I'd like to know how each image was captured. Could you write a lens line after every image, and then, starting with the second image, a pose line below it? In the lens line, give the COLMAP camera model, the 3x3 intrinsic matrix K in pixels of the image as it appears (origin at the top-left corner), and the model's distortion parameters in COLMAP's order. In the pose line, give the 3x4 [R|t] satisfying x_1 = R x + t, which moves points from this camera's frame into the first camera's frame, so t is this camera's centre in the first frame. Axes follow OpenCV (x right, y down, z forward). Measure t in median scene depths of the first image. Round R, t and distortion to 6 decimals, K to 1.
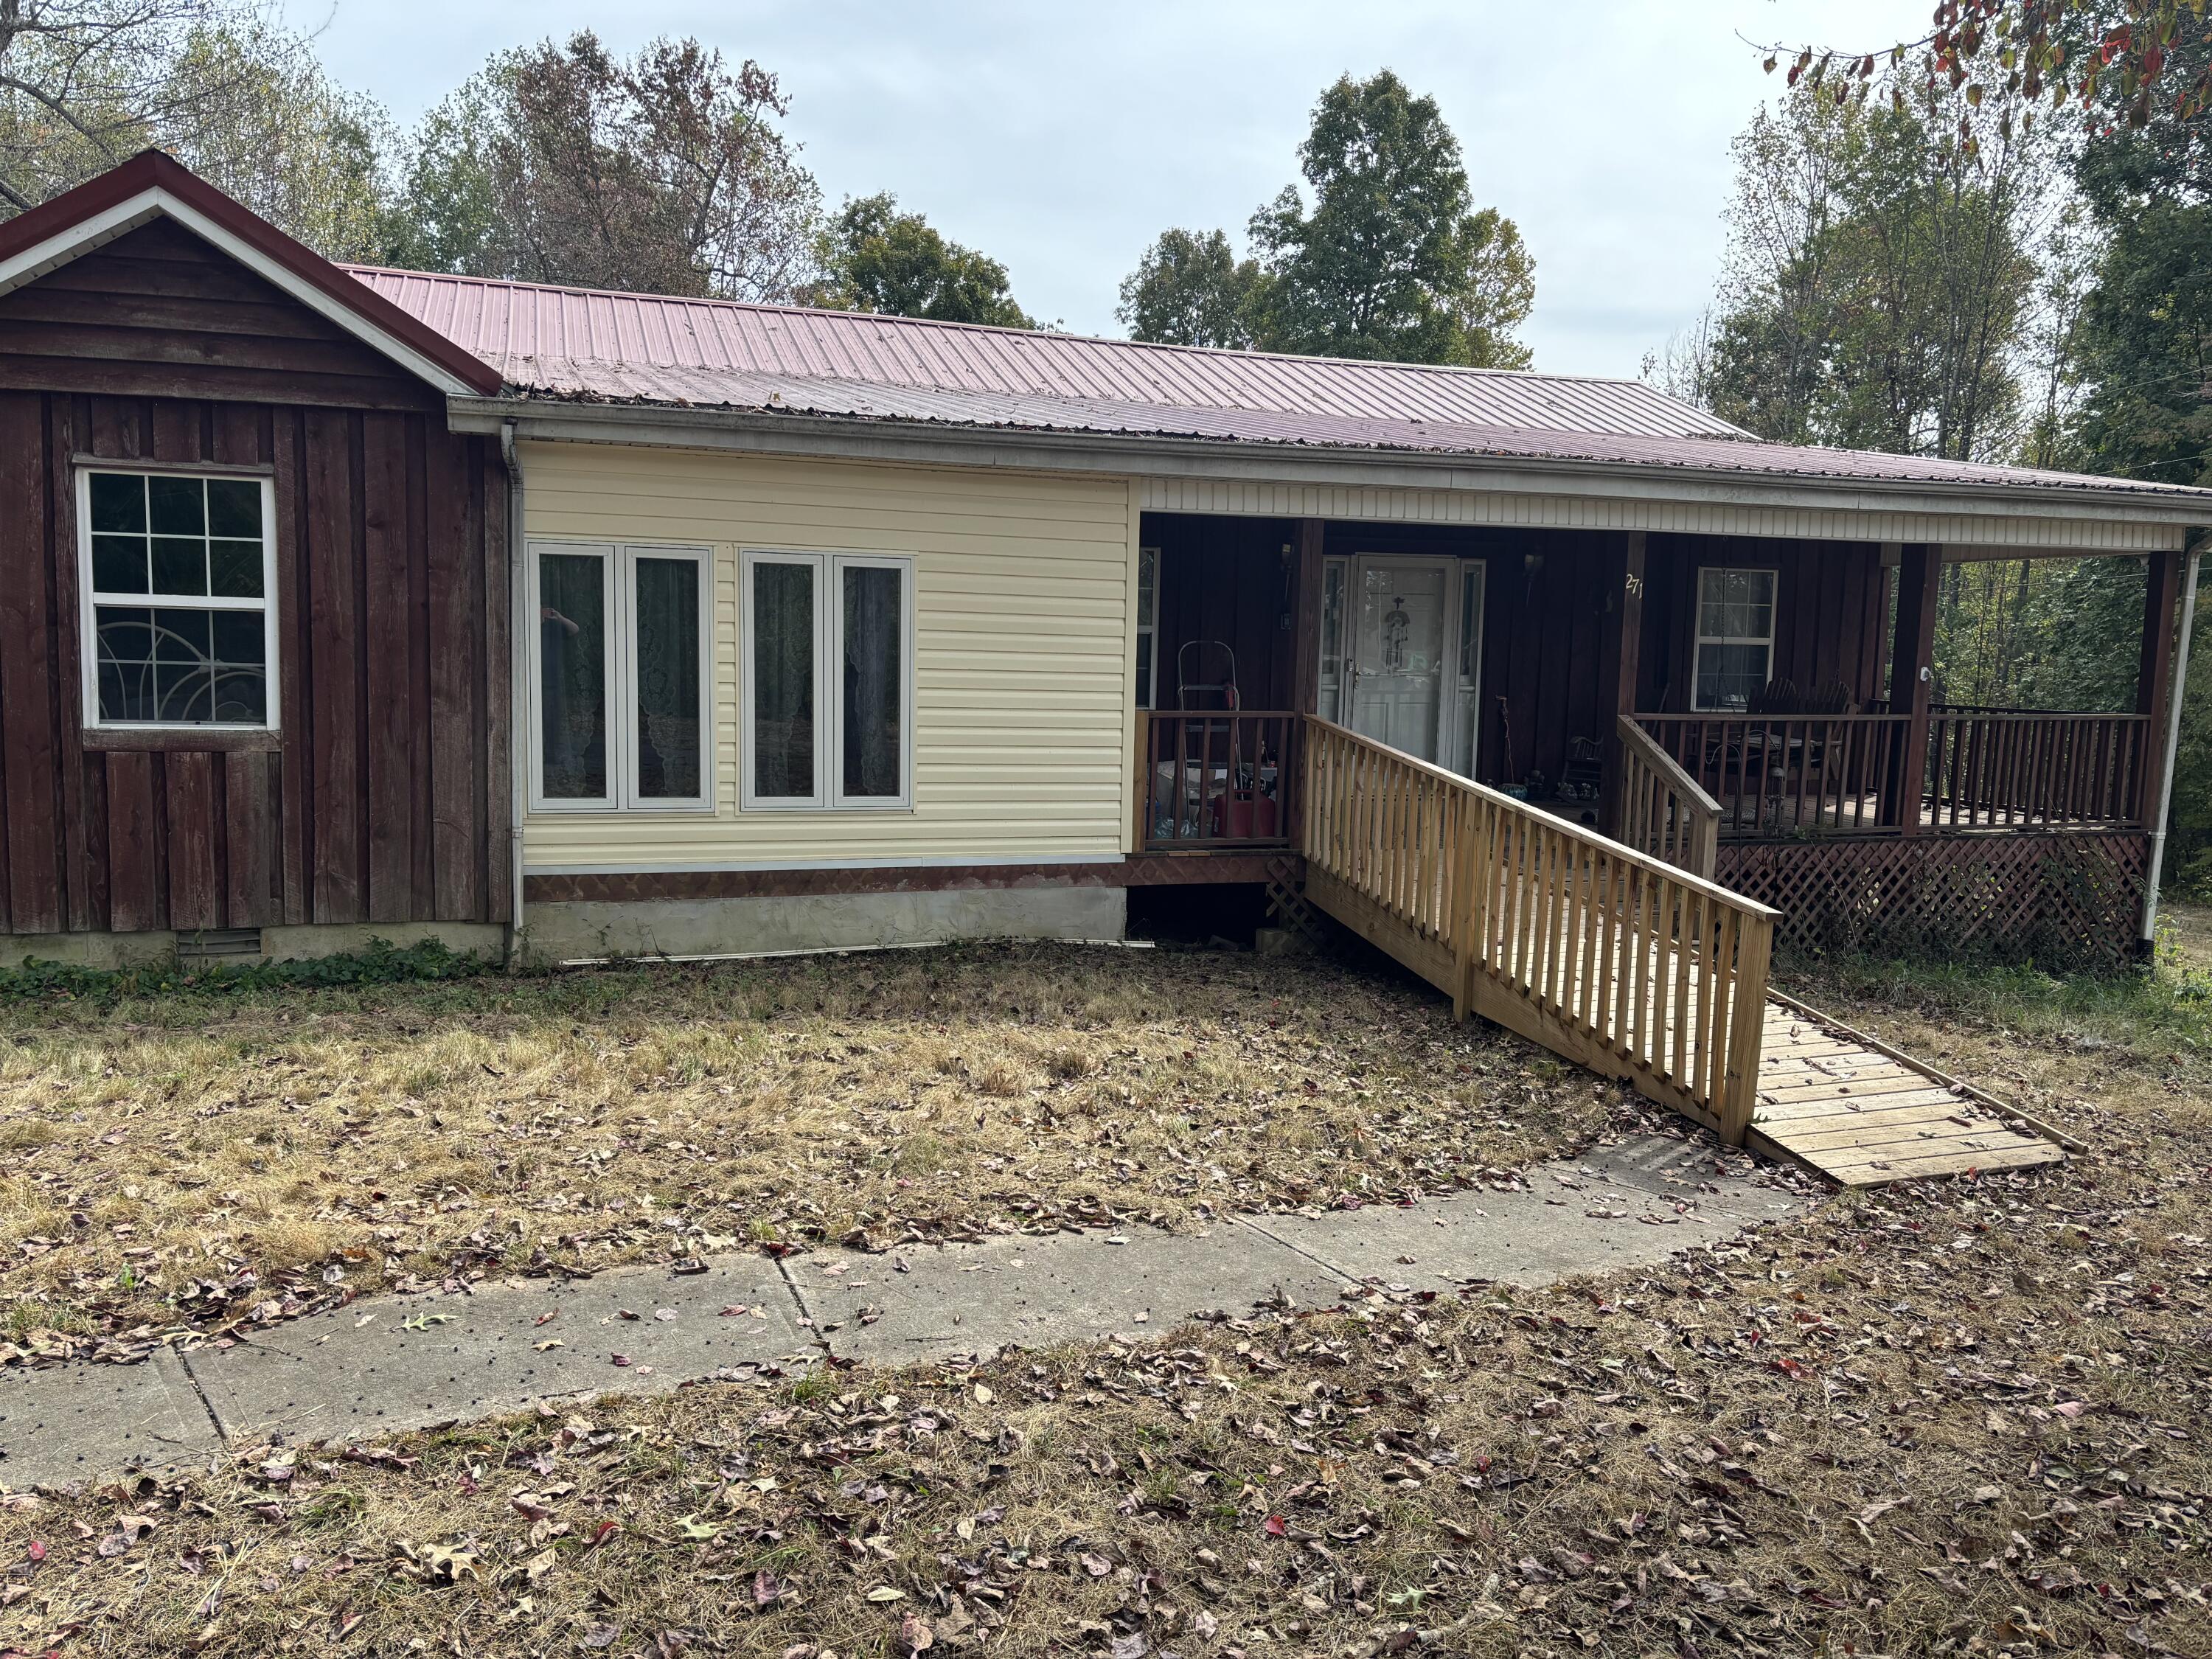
lens RADIAL K [[1676.1, 0, 1108.3], [0, 1676.1, 830.6], [0, 0, 1]] dist [0.052041, -0.063776]
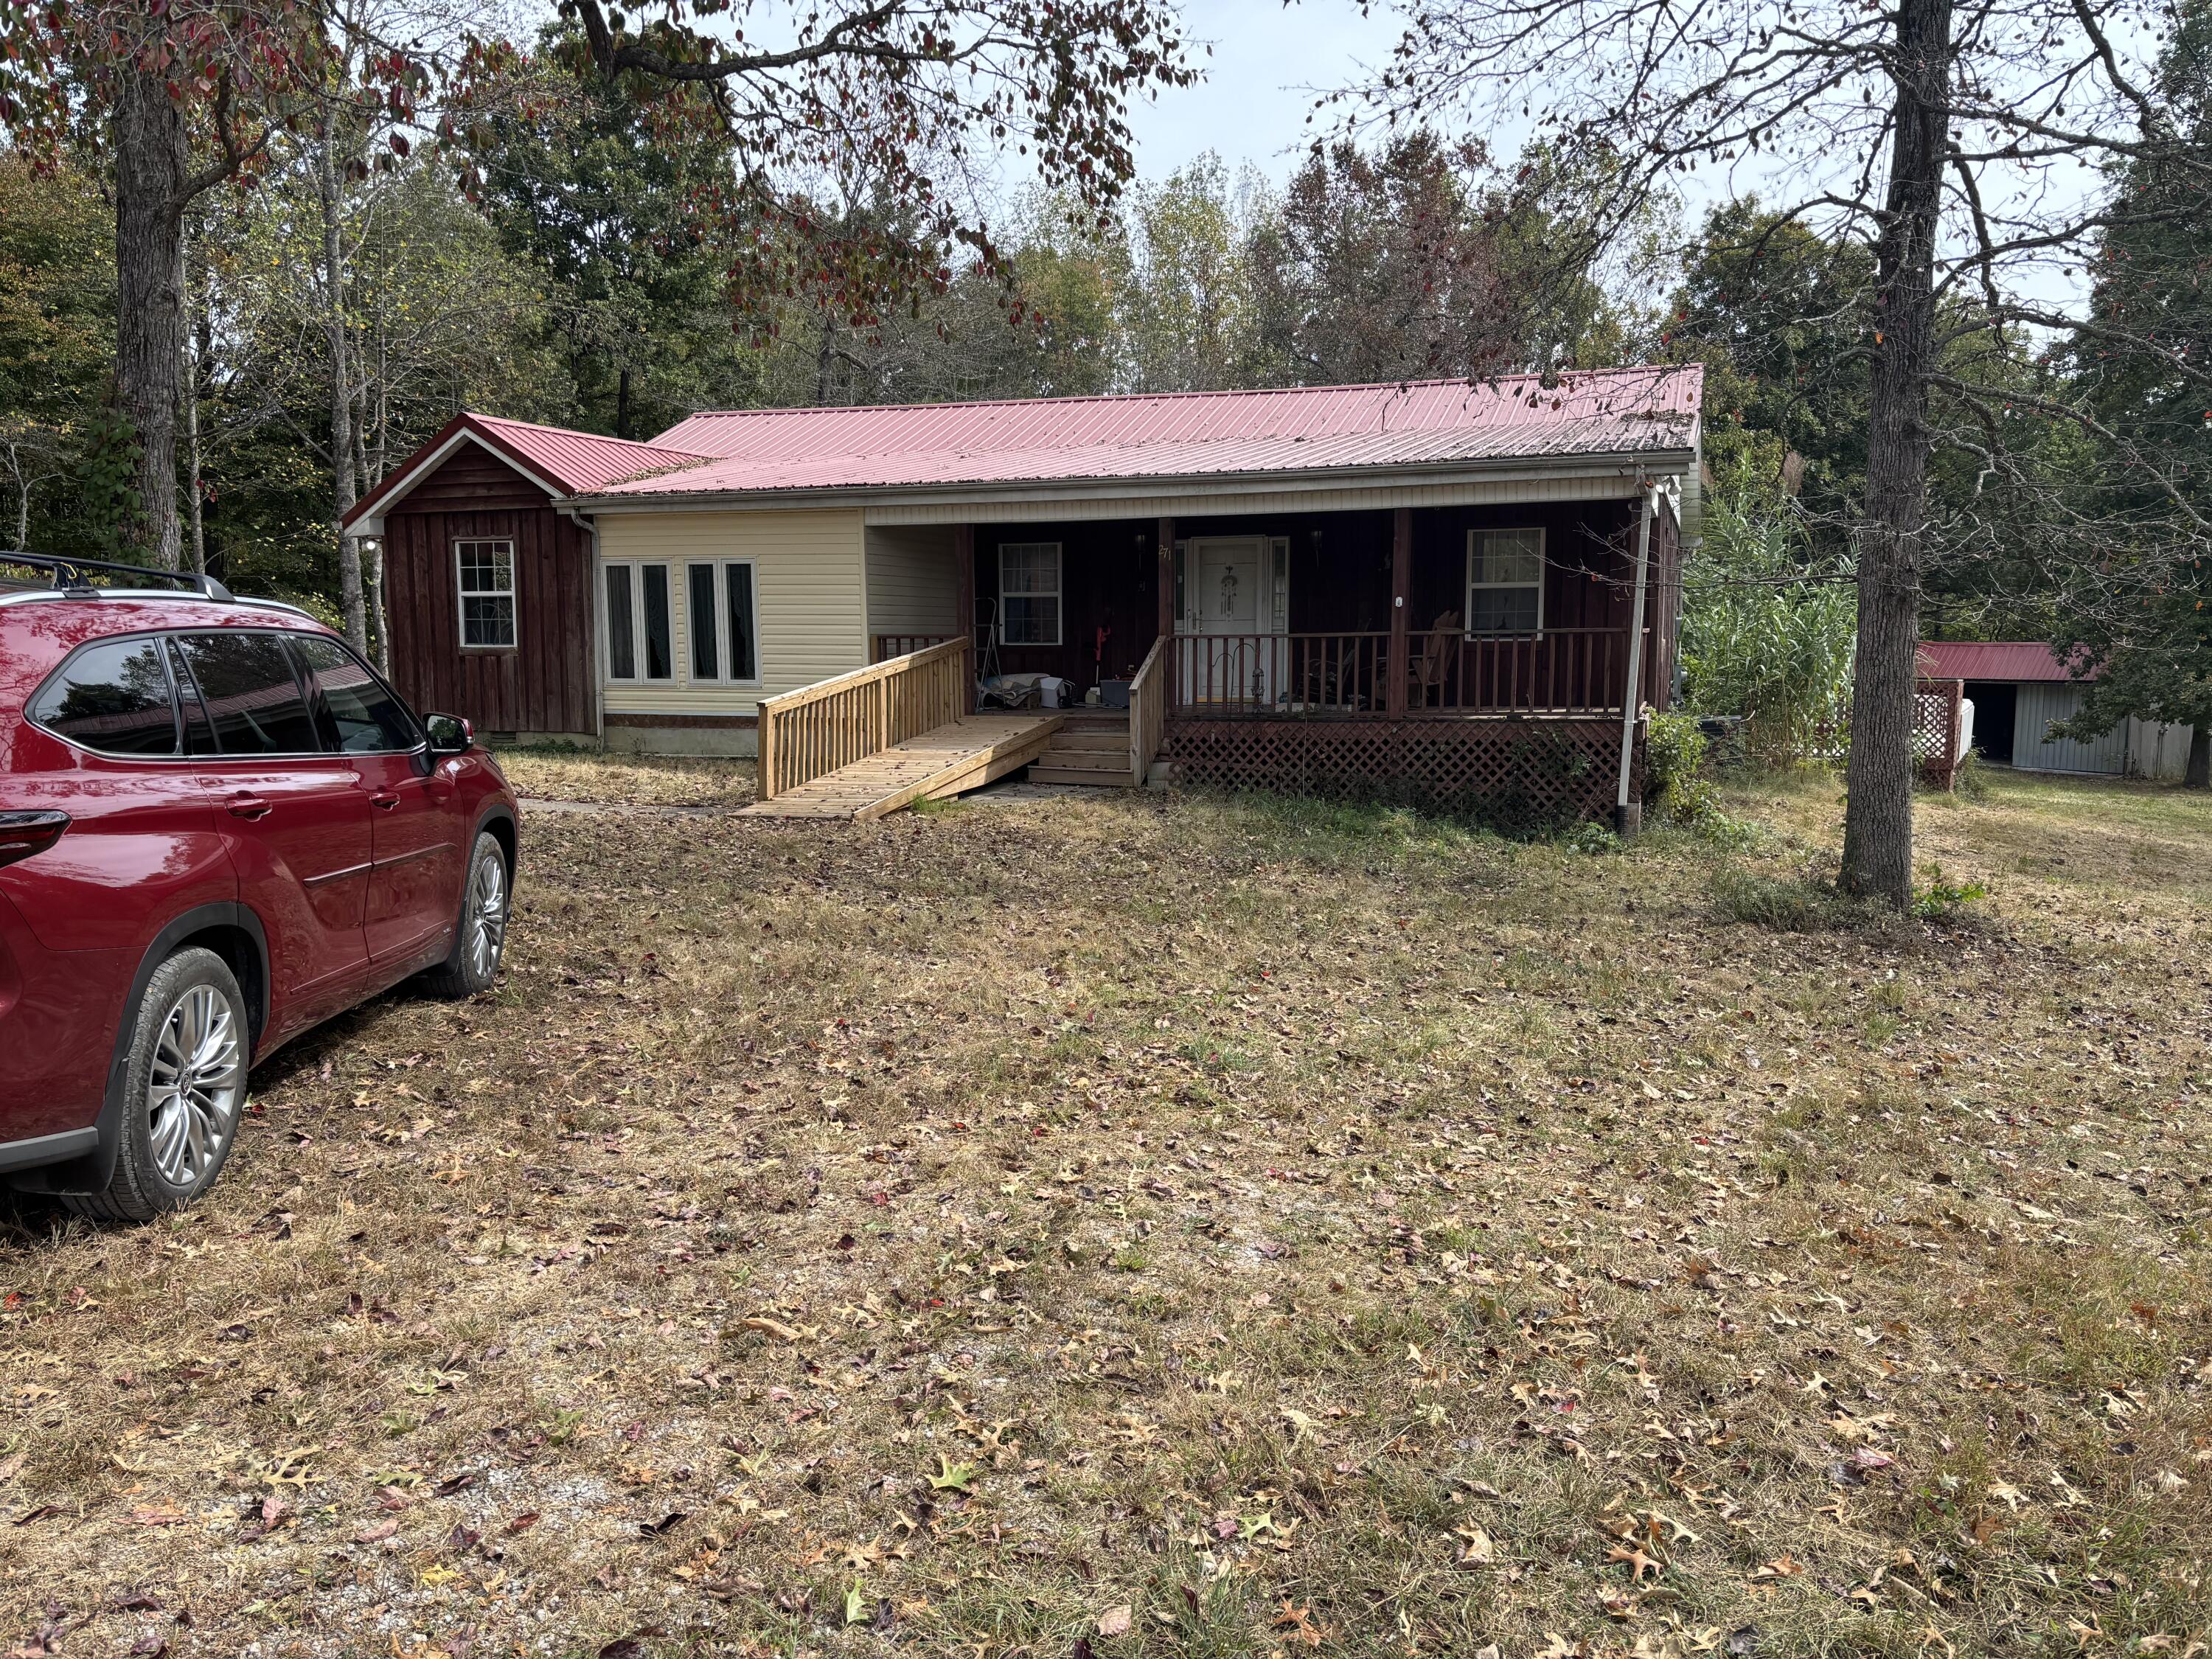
lens RADIAL K [[1676.1, 0, 1093.3], [0, 1676.1, 829.5], [0, 0, 1]] dist [0.052041, -0.063776]
pose [[0.793403, 0.043914, -0.607111, 1.442467], [-0.048649, 0.998778, 0.008668, 0.122961], [0.606750, 0.022658, 0.794570, -0.336441]]
